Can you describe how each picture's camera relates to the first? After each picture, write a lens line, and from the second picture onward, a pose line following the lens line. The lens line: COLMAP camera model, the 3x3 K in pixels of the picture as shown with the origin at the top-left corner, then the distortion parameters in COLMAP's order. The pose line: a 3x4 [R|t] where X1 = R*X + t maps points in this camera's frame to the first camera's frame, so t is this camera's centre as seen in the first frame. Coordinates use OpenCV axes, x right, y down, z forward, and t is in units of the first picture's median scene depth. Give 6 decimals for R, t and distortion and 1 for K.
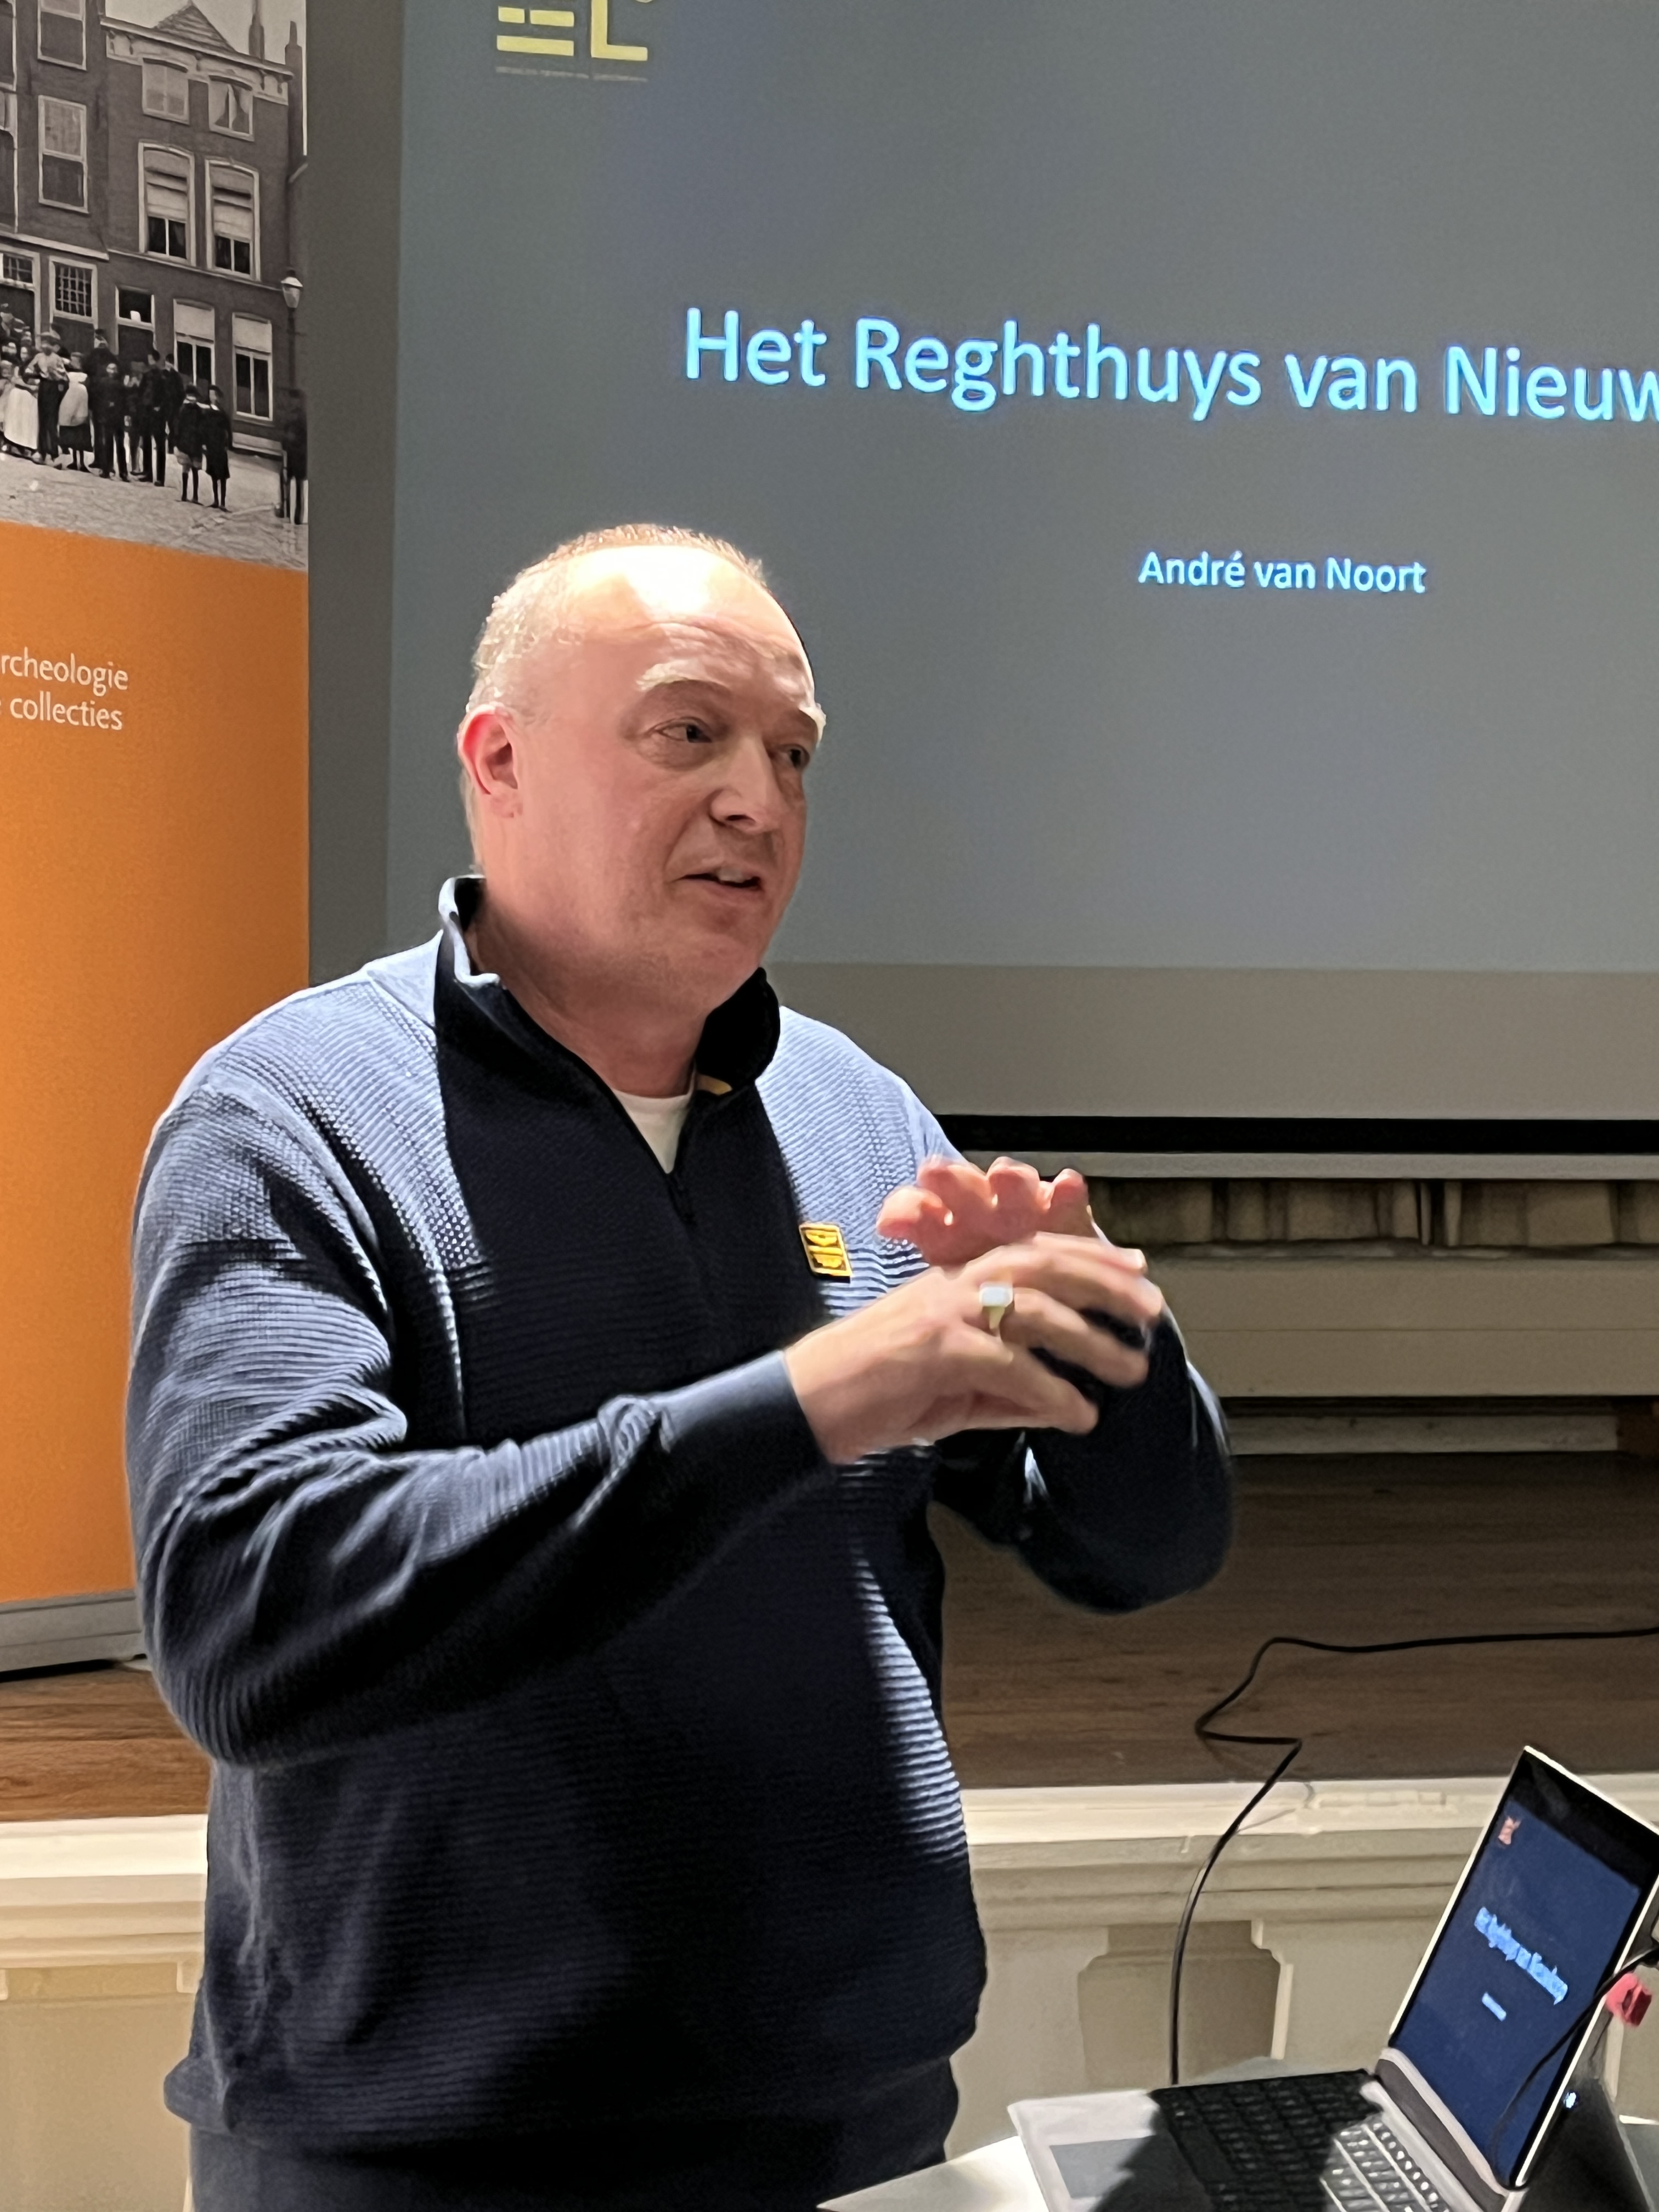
lens RADIAL K [[3829.2, 0, 838.5], [0, 3829.2, 1103.6], [0, 0, 1]] dist [0.015830, -0.056293]
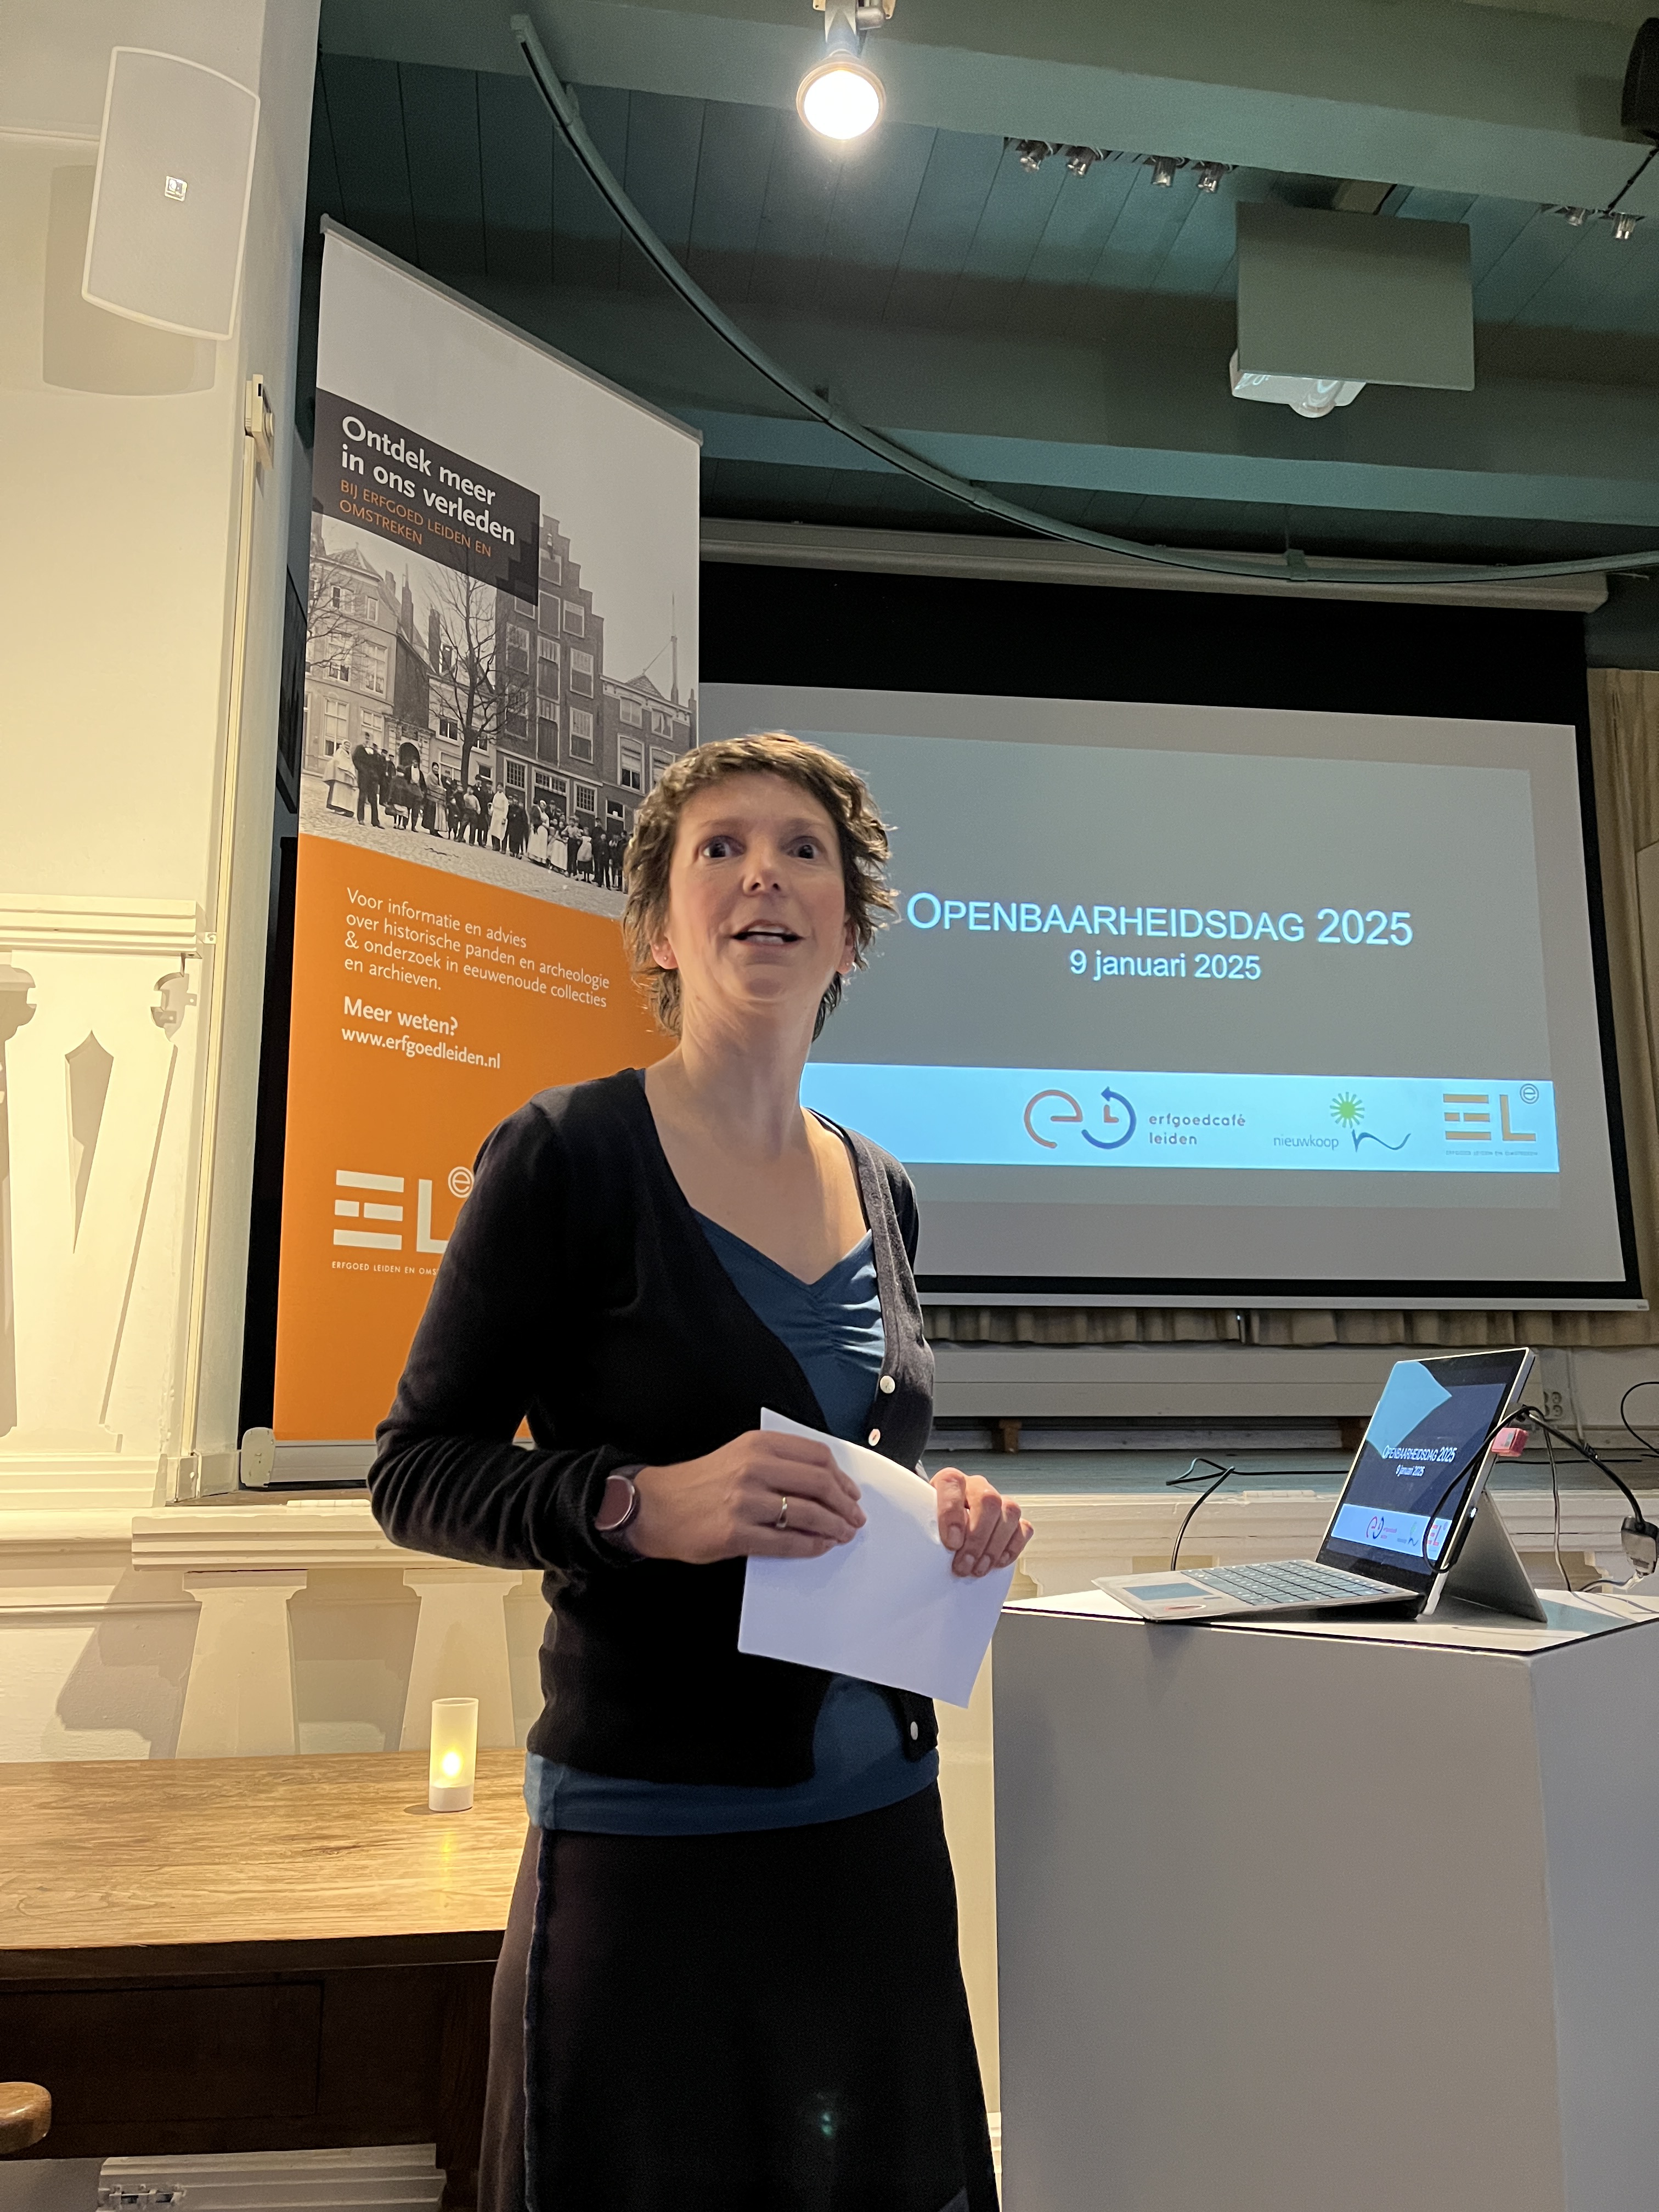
lens RADIAL K [[1677.3, 0, 840.1], [0, 1677.3, 1108.0], [0, 0, 1]] dist [0.064491, -0.079928]
pose [[0.998333, -0.016471, -0.055314, -0.014485], [0.006883, 0.985549, -0.169250, 0.105960], [0.057303, 0.168588, 0.984020, 0.139333]]
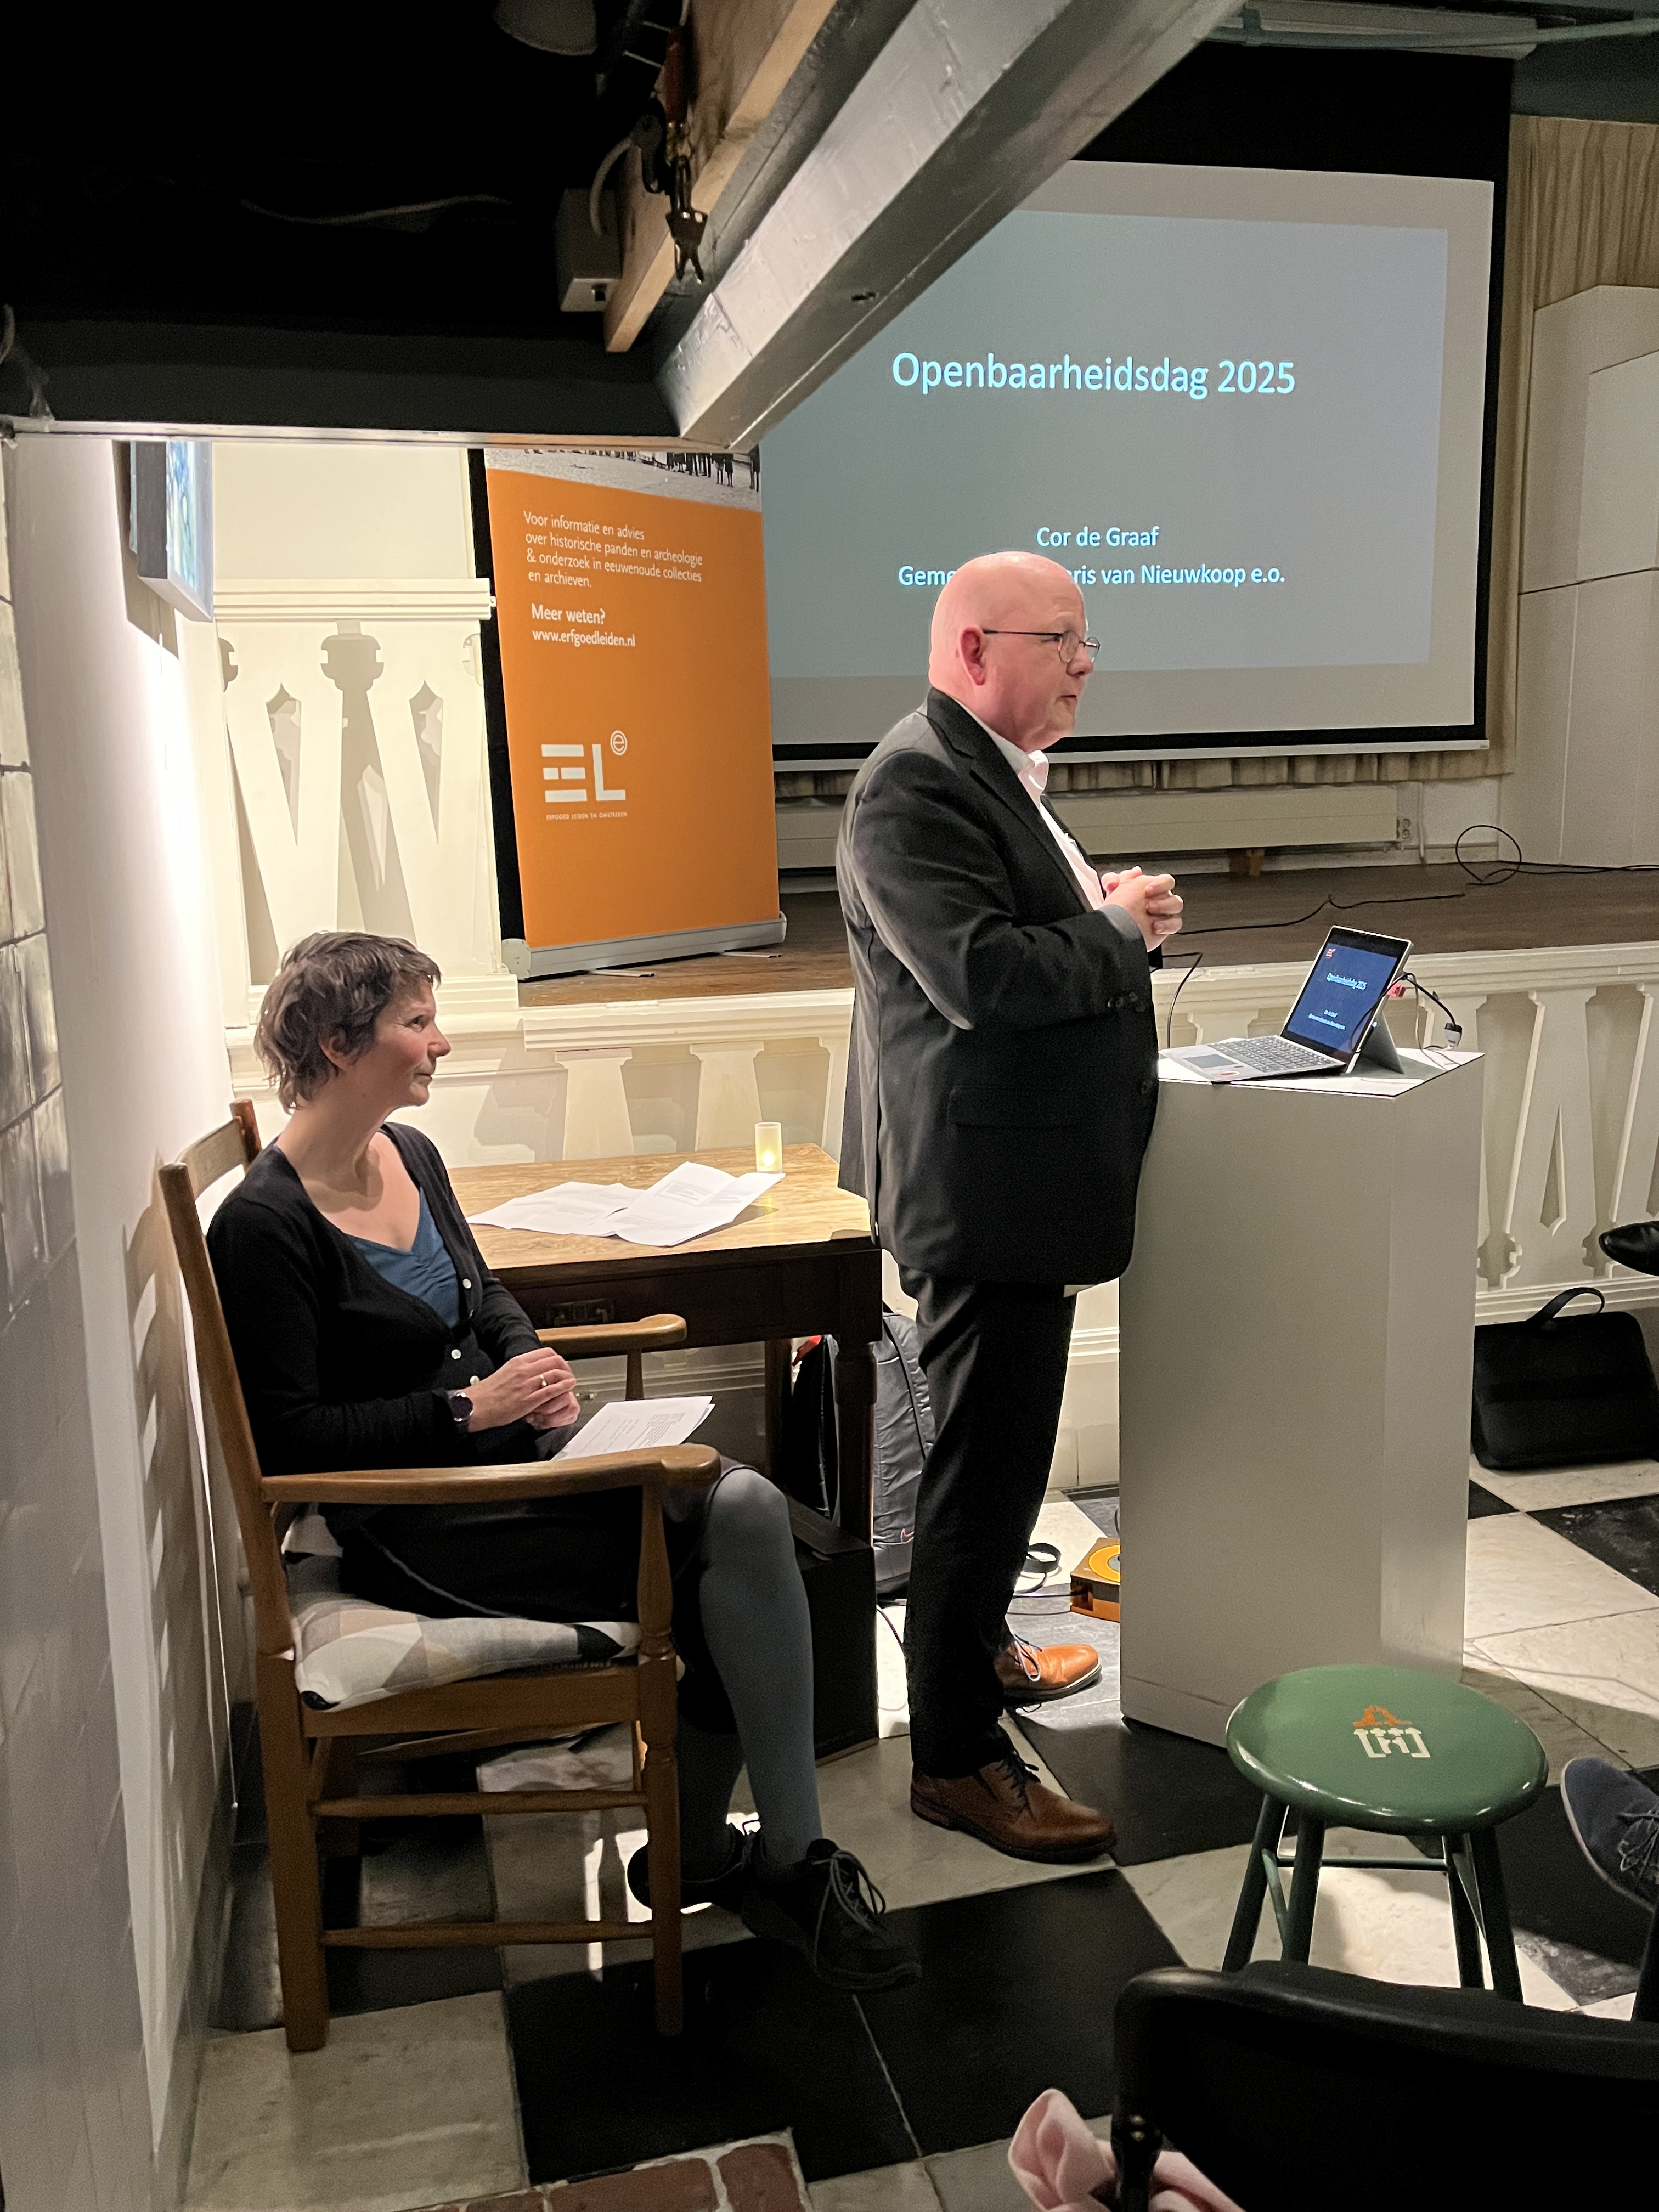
lens RADIAL K [[1769.7, 0, 829.5], [0, 1769.7, 1106.0], [0, 0, 1]] dist [0.078947, -0.100664]
pose [[0.998869, -0.037894, 0.028730, -0.148929], [0.031615, 0.980480, 0.194061, 0.015054], [-0.035523, -0.192934, 0.980569, -0.208639]]
